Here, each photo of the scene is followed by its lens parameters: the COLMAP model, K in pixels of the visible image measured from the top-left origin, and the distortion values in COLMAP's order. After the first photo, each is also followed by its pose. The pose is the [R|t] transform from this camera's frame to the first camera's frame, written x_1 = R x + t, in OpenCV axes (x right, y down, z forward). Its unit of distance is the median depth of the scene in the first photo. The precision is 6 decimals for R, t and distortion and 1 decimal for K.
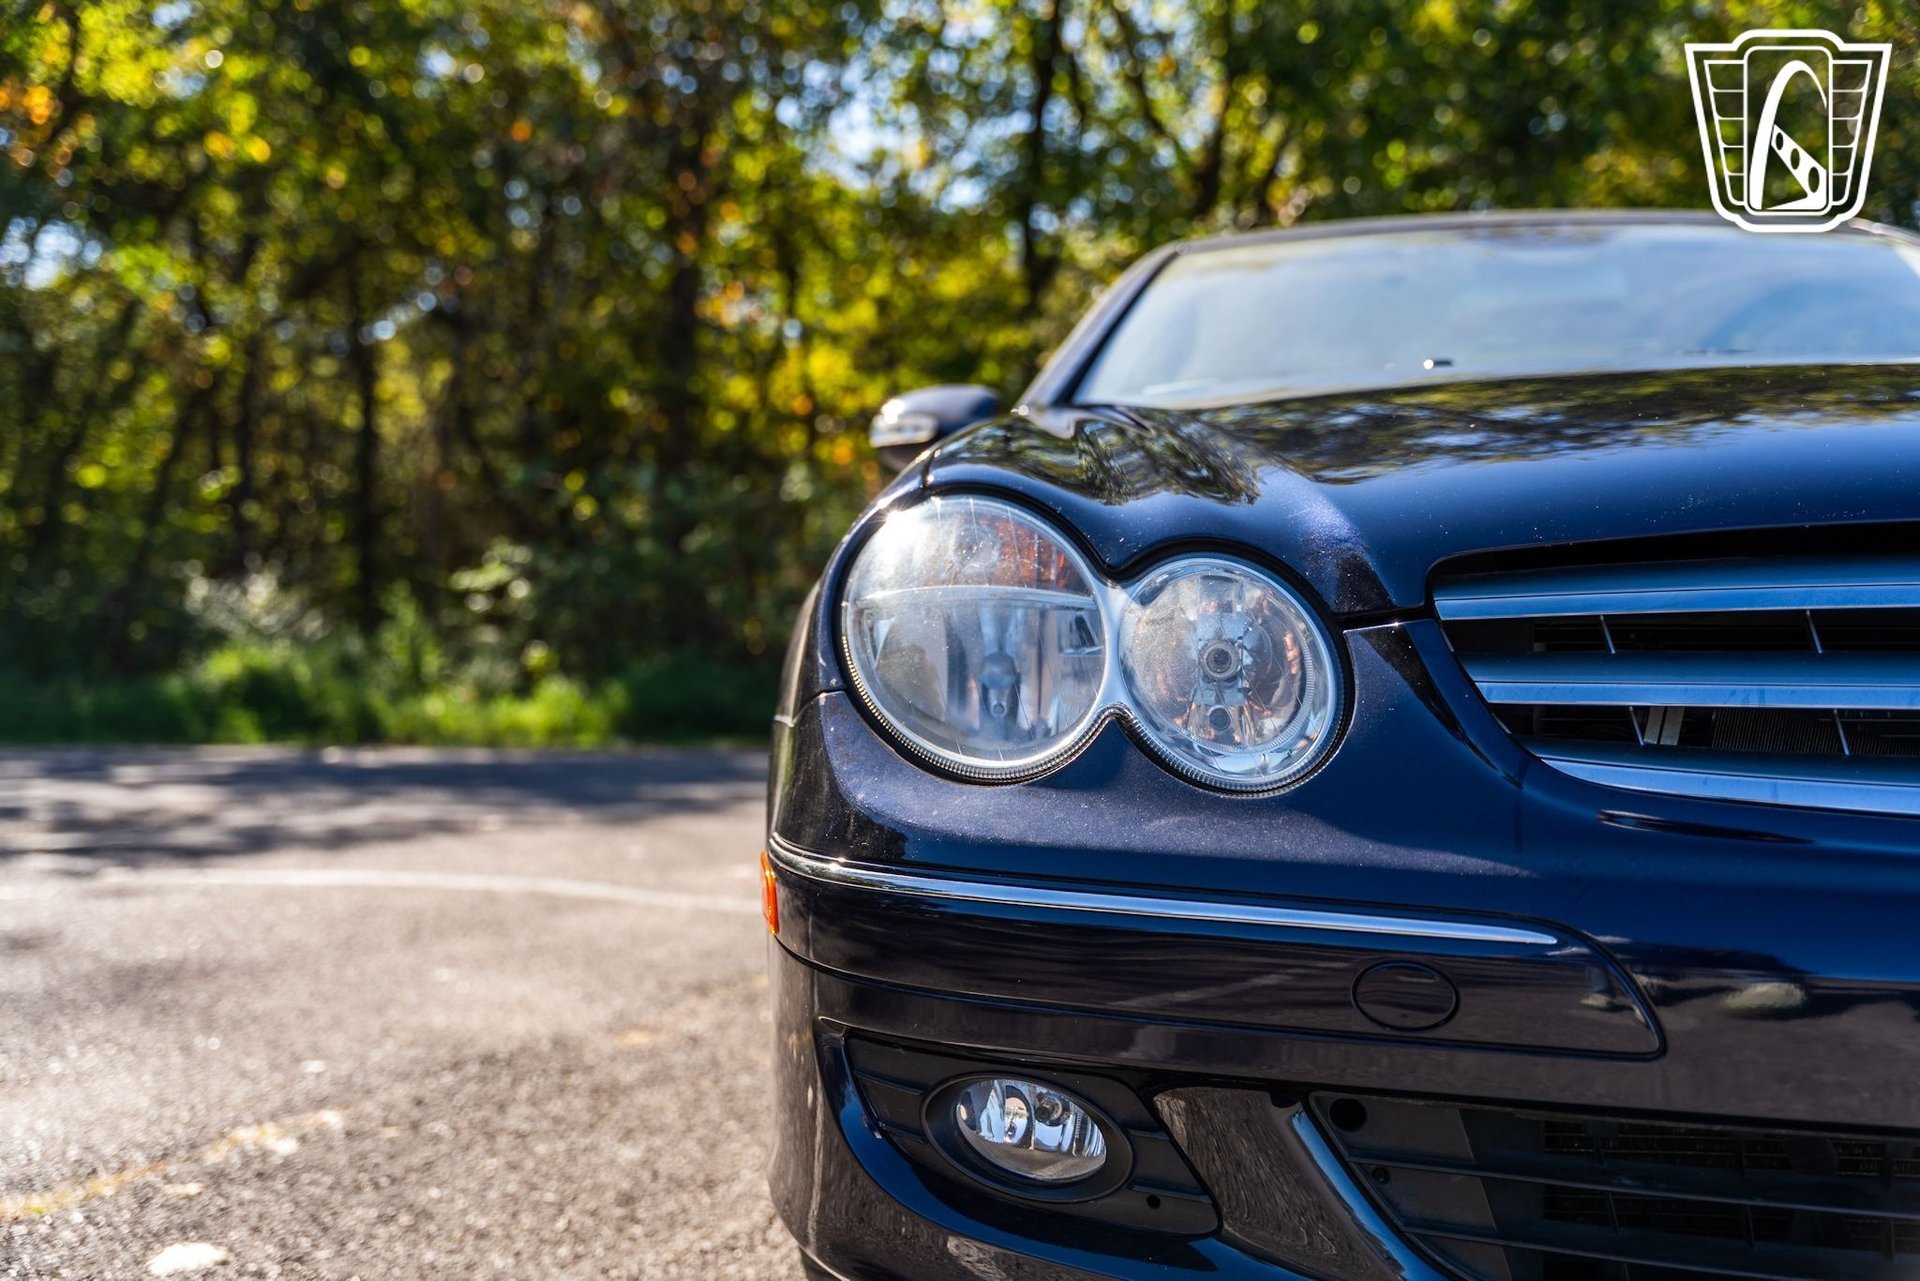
lens RADIAL K [[1938.6, 0, 960.0], [0, 1938.6, 640.5], [0, 0, 1]] dist [0.014307, -0.000176]
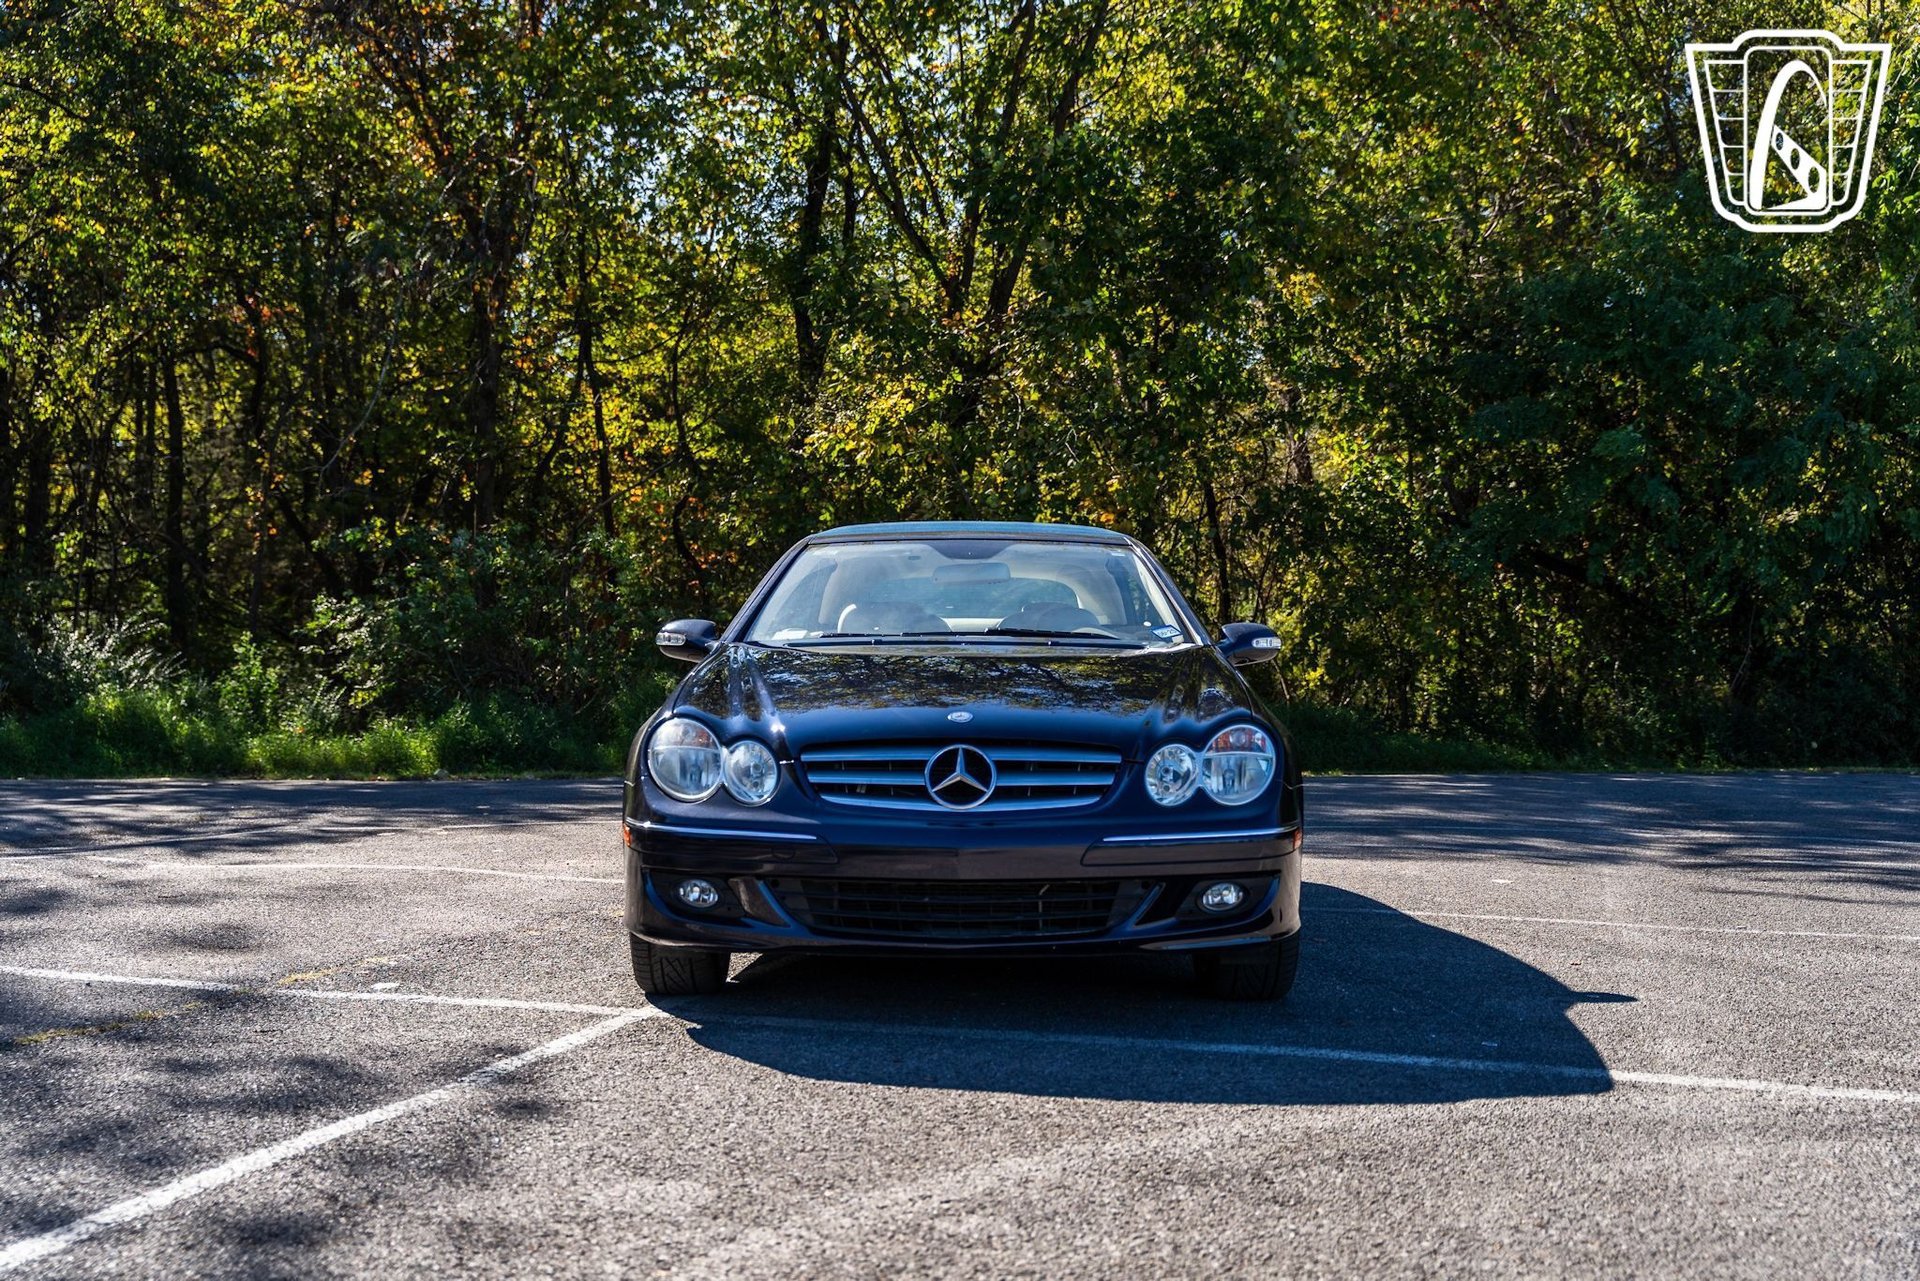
lens RADIAL K [[1938.6, 0, 960.0], [0, 1938.6, 640.5], [0, 0, 1]] dist [0.014307, -0.000176]
pose [[0.993848, 0.008014, 0.110463, 0.064862], [-0.006652, 0.999897, -0.012701, -0.103581], [-0.110554, 0.011888, 0.993799, -1.493234]]
